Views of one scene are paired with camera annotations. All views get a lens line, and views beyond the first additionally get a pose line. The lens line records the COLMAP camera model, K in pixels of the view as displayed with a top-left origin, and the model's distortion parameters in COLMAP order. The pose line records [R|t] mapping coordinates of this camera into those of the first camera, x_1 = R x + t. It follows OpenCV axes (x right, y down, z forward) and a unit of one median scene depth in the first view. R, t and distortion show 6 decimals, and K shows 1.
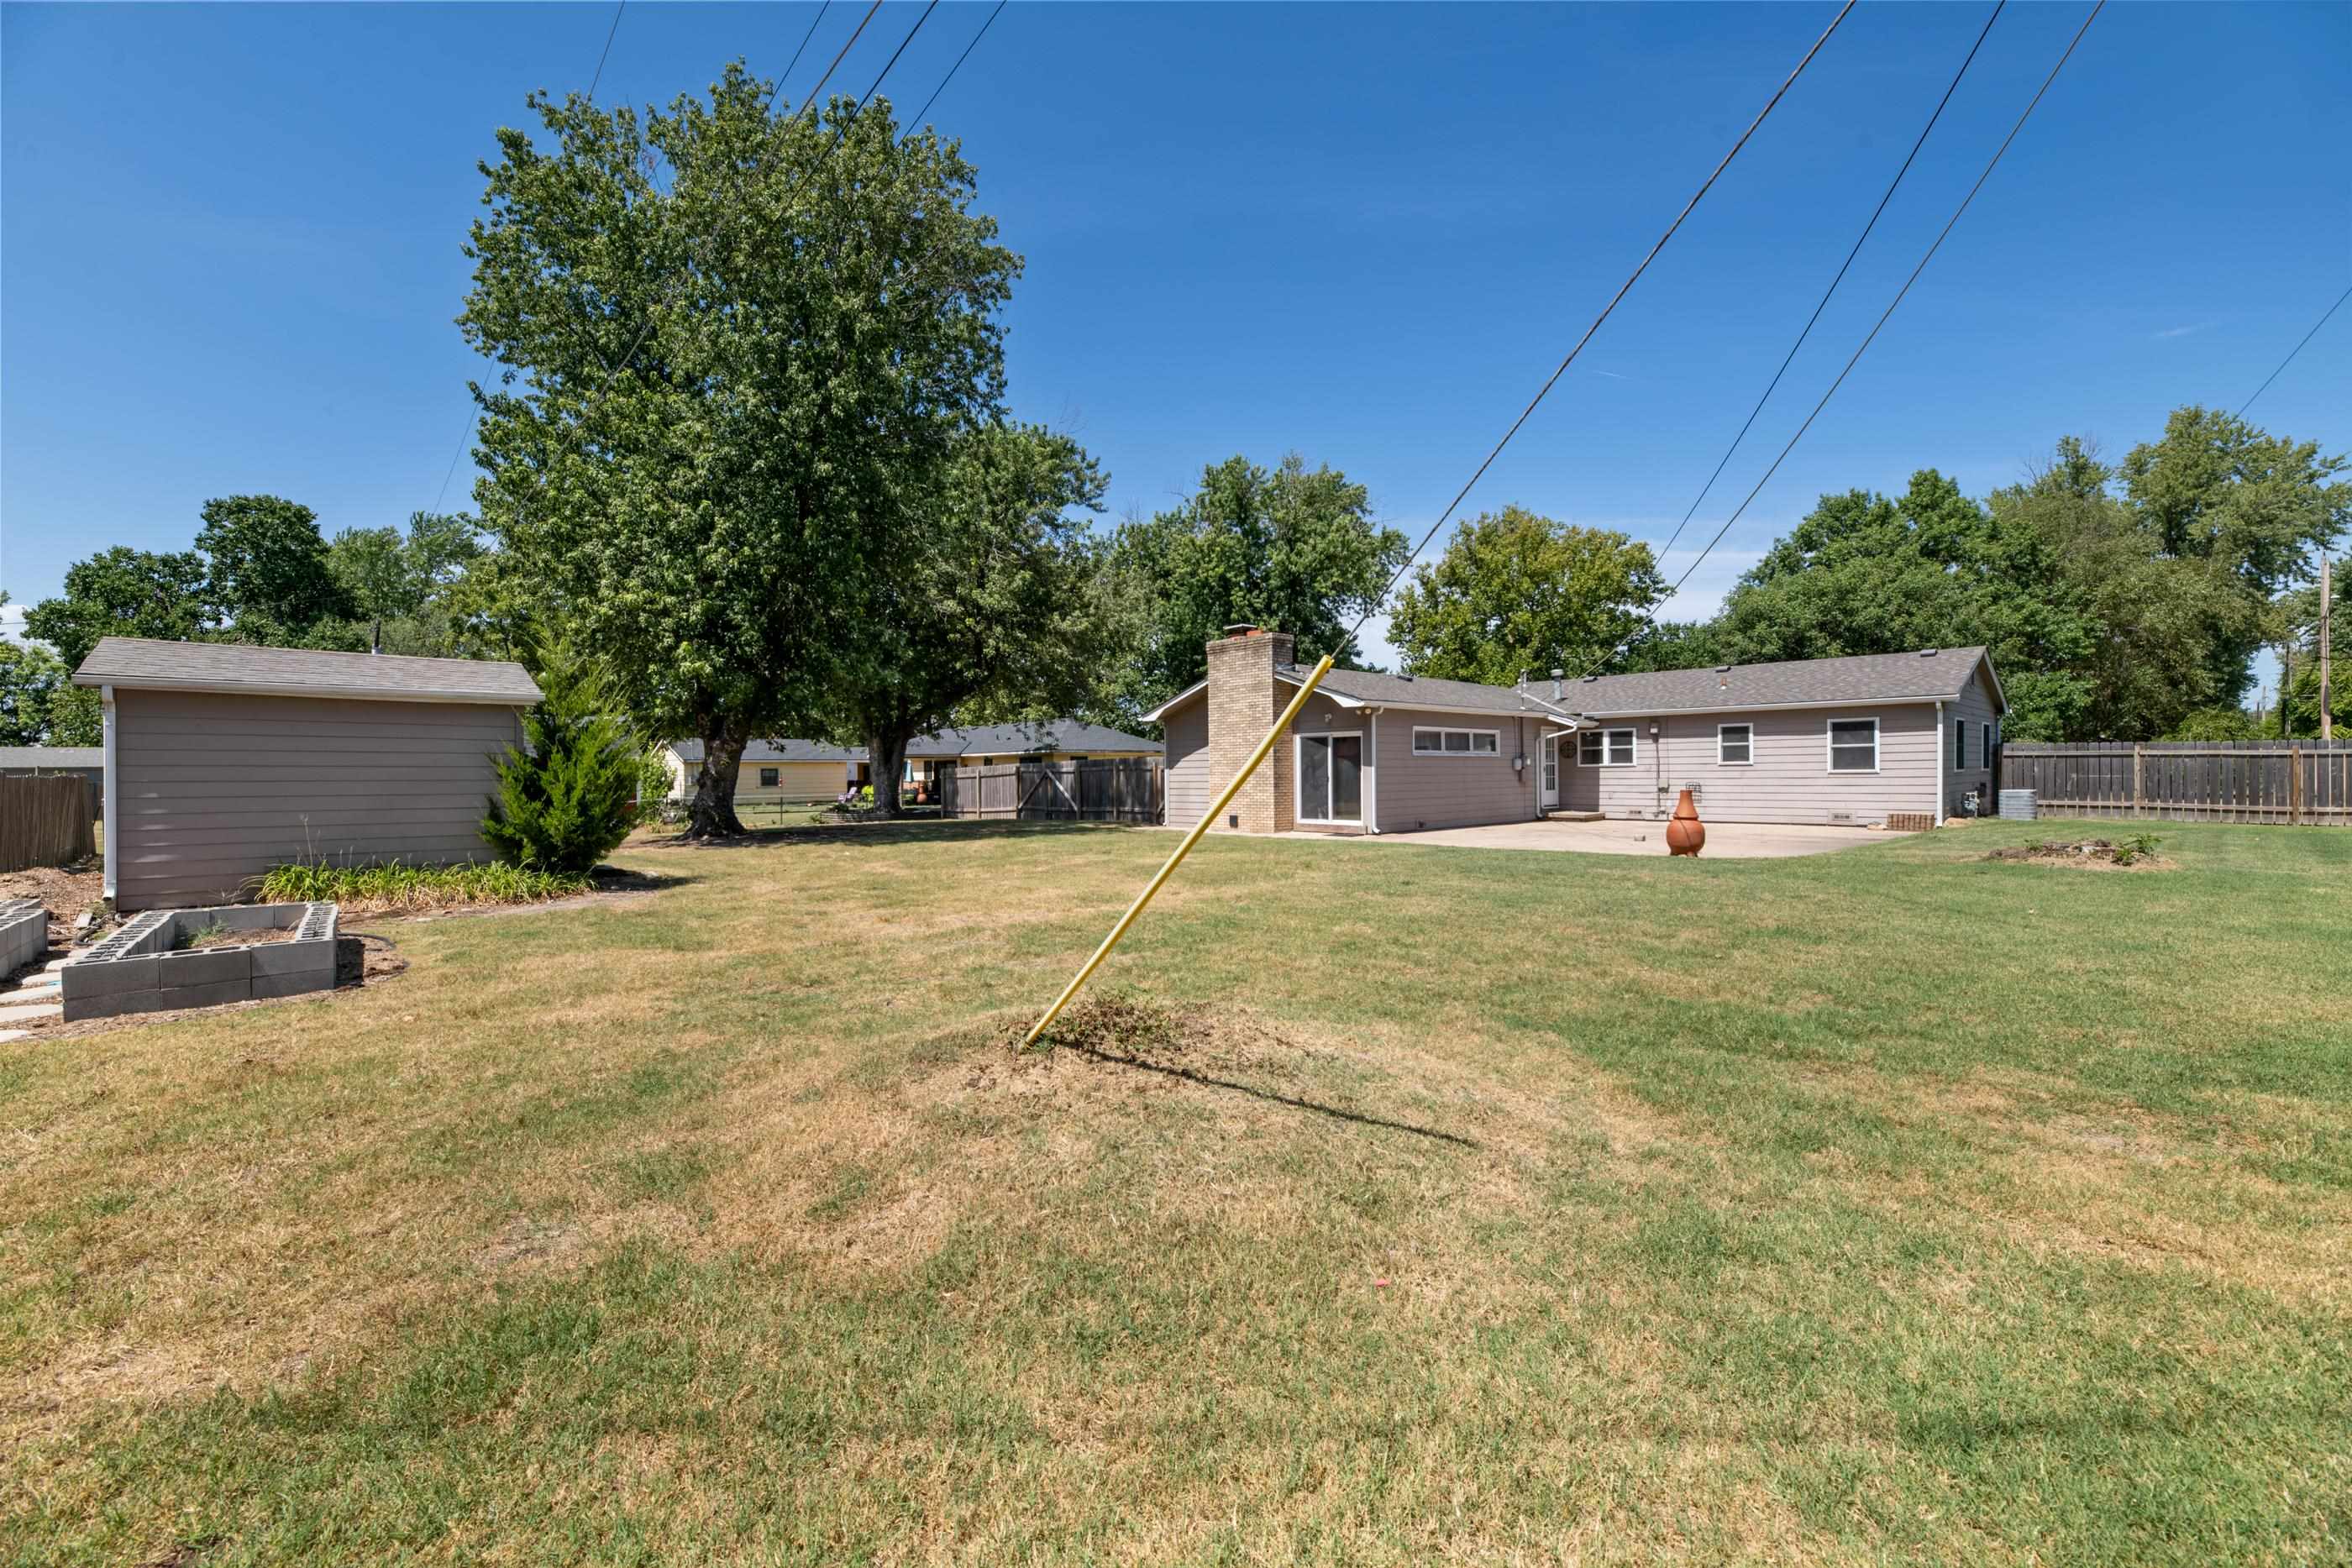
lens RADIAL K [[949.7, 0, 1168.4], [0, 949.7, 790.7], [0, 0, 1]] dist [-0.005098, -0.001195]
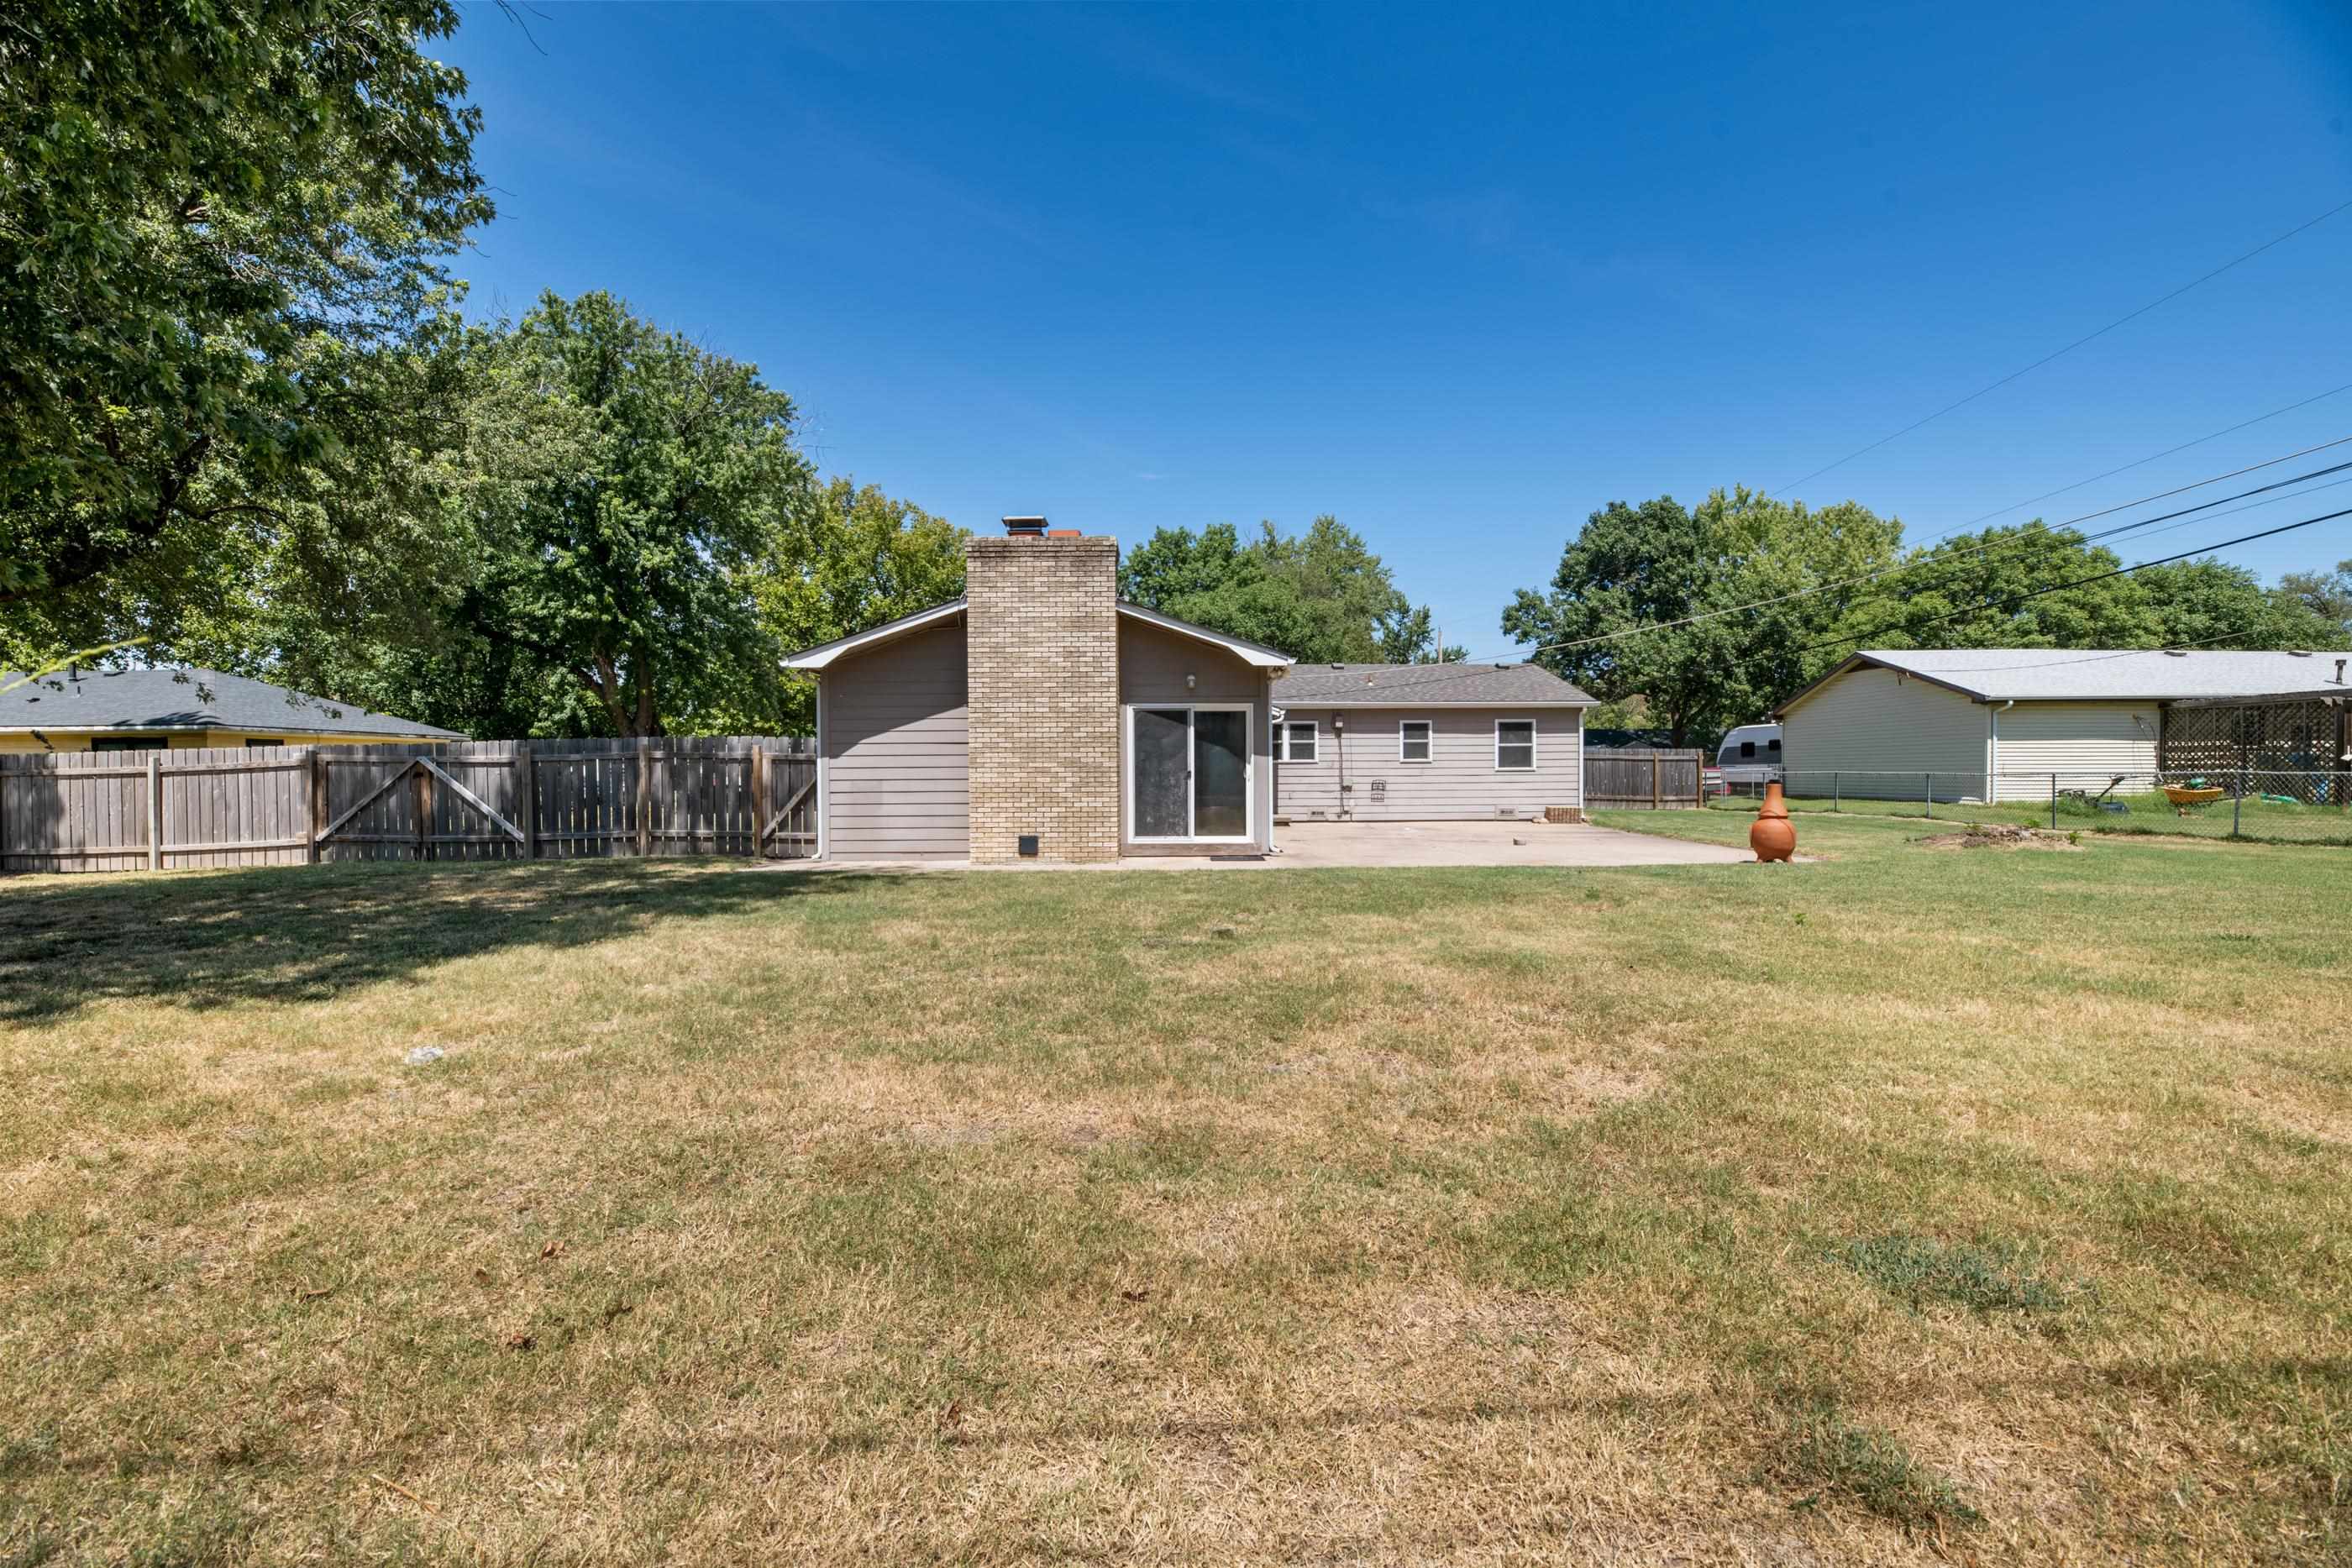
lens RADIAL K [[949.7, 0, 1179.3], [0, 949.7, 776.2], [0, 0, 1]] dist [-0.005098, -0.001195]
pose [[0.667933, 0.002048, 0.744218, -0.270431], [0.011649, 0.999845, -0.013206, -0.002381], [-0.744130, 0.017490, 0.667806, 0.474517]]
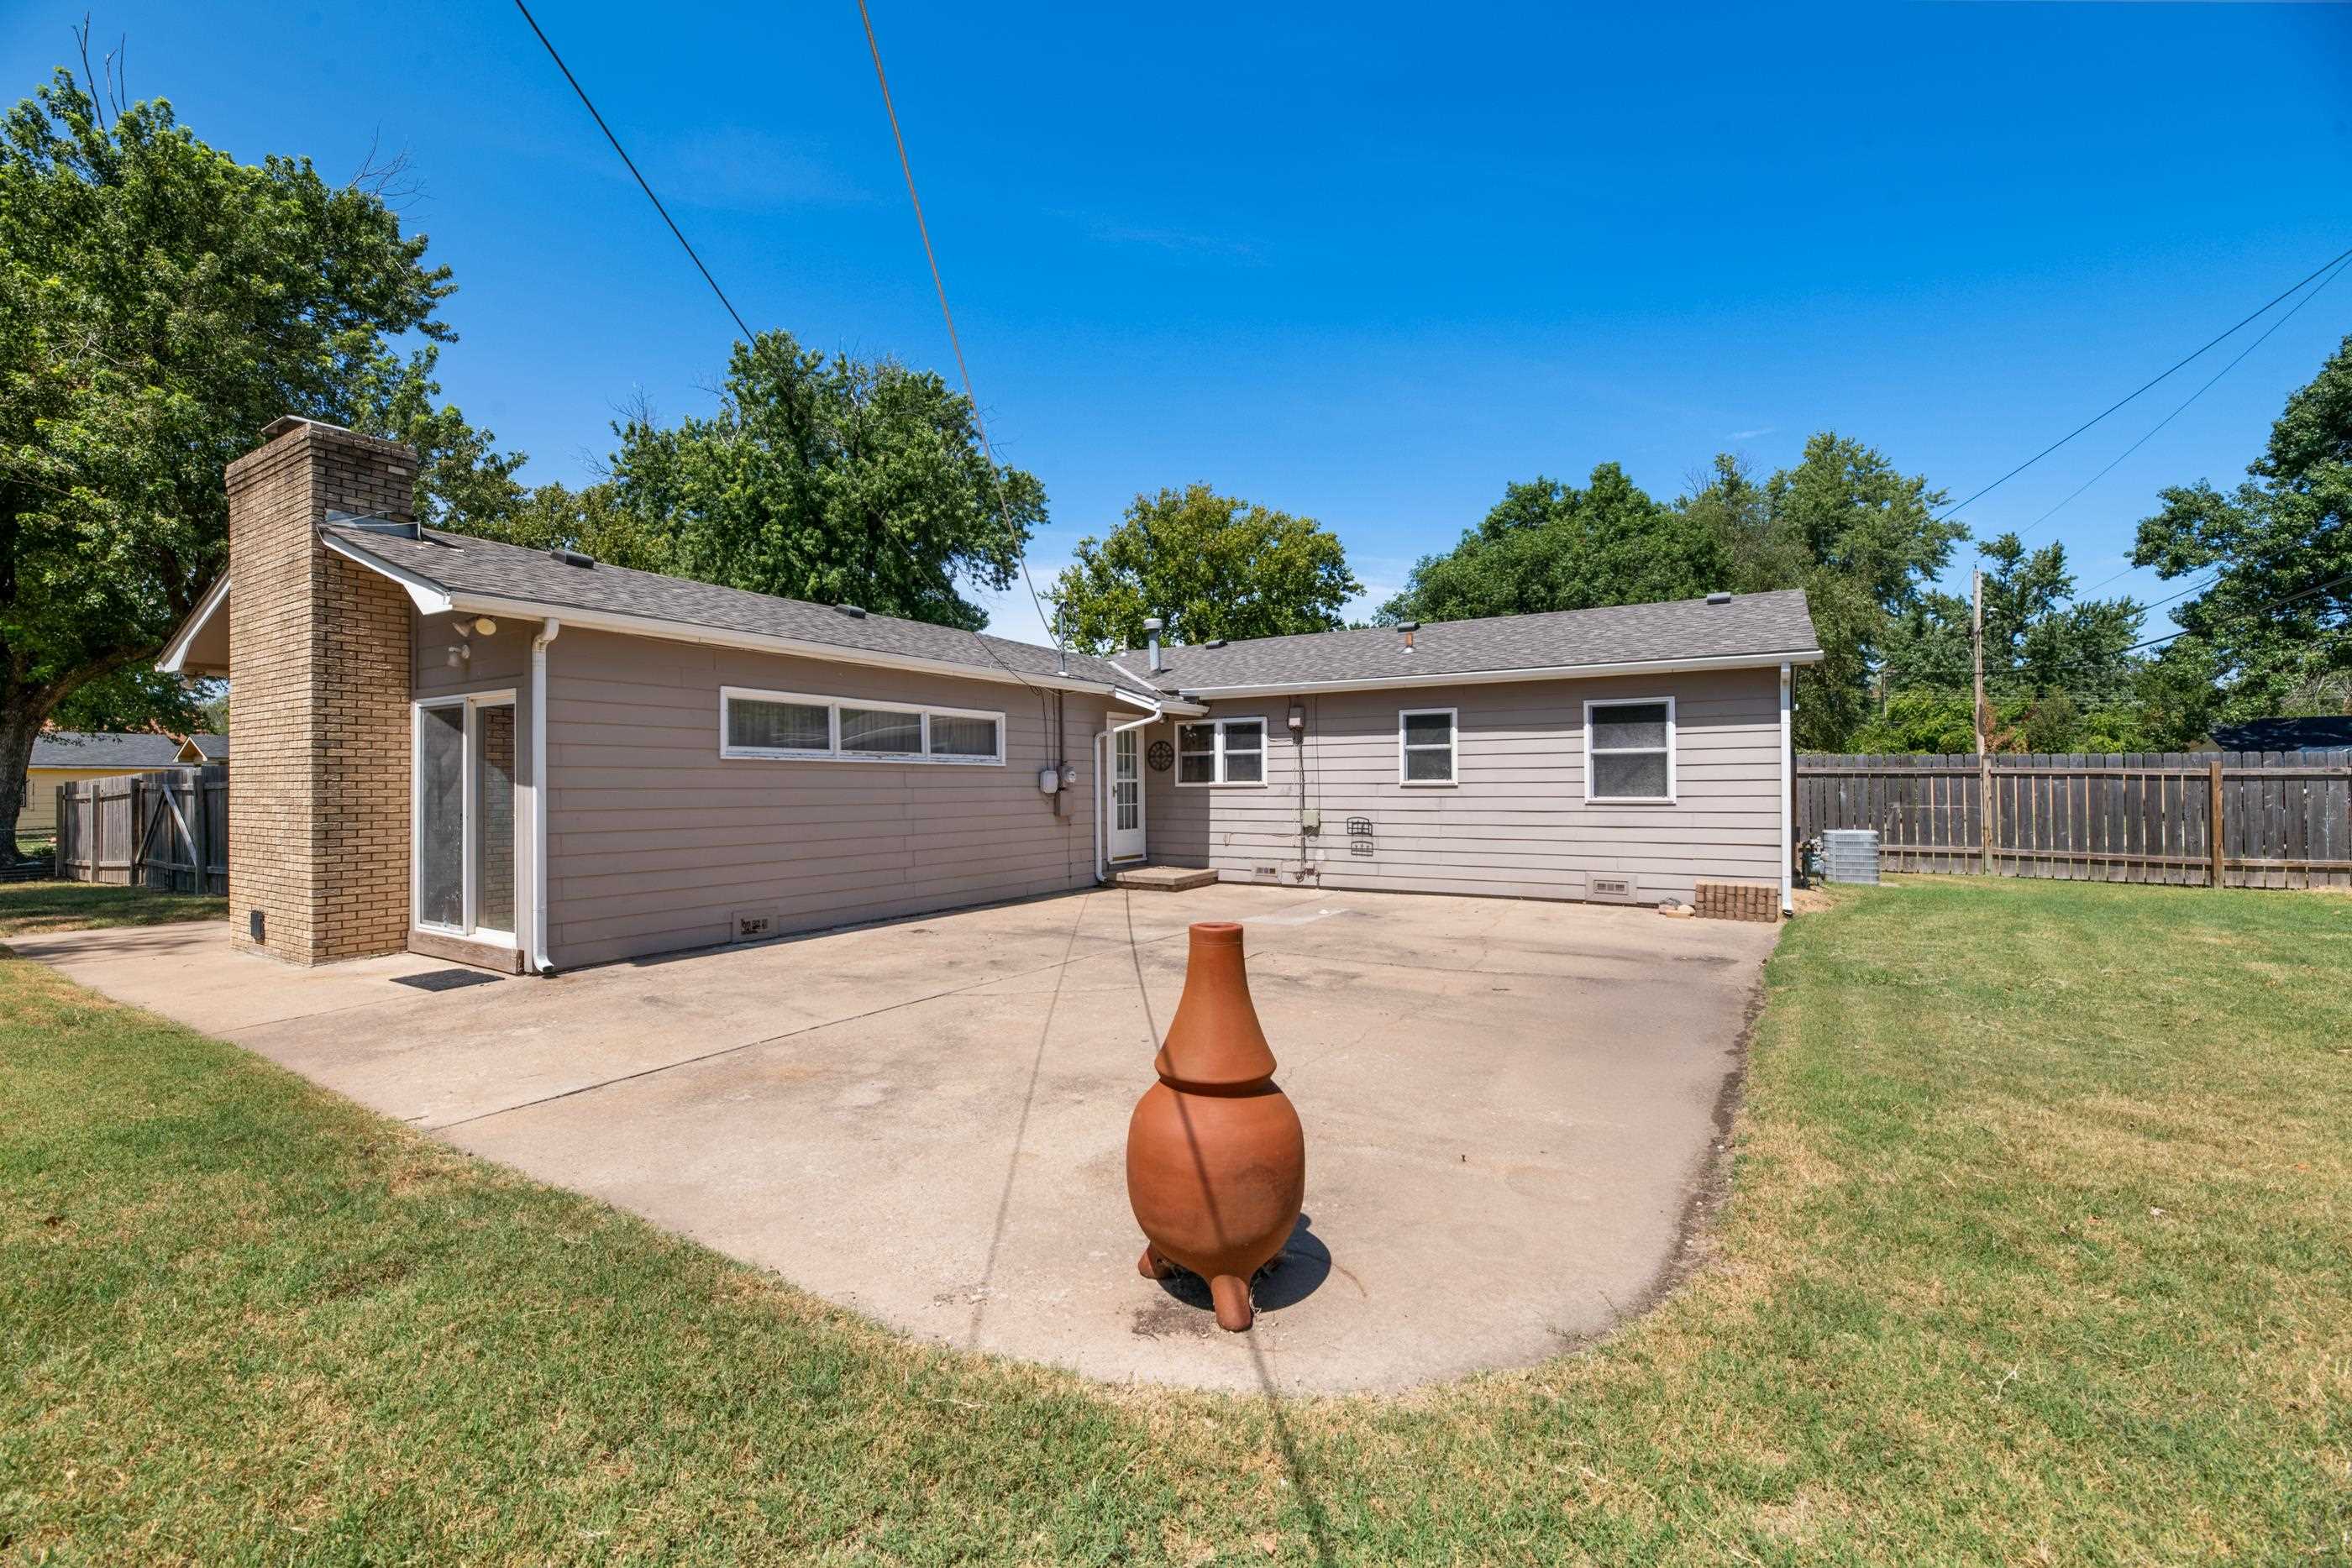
lens RADIAL K [[949.7, 0, 1167.3], [0, 949.7, 781.9], [0, 0, 1]] dist [-0.005098, -0.001195]
pose [[0.962488, 0.006649, 0.271243, 0.279769], [-0.000161, 0.999714, -0.023932, -0.014980], [-0.271324, 0.022990, 0.962213, 0.471647]]
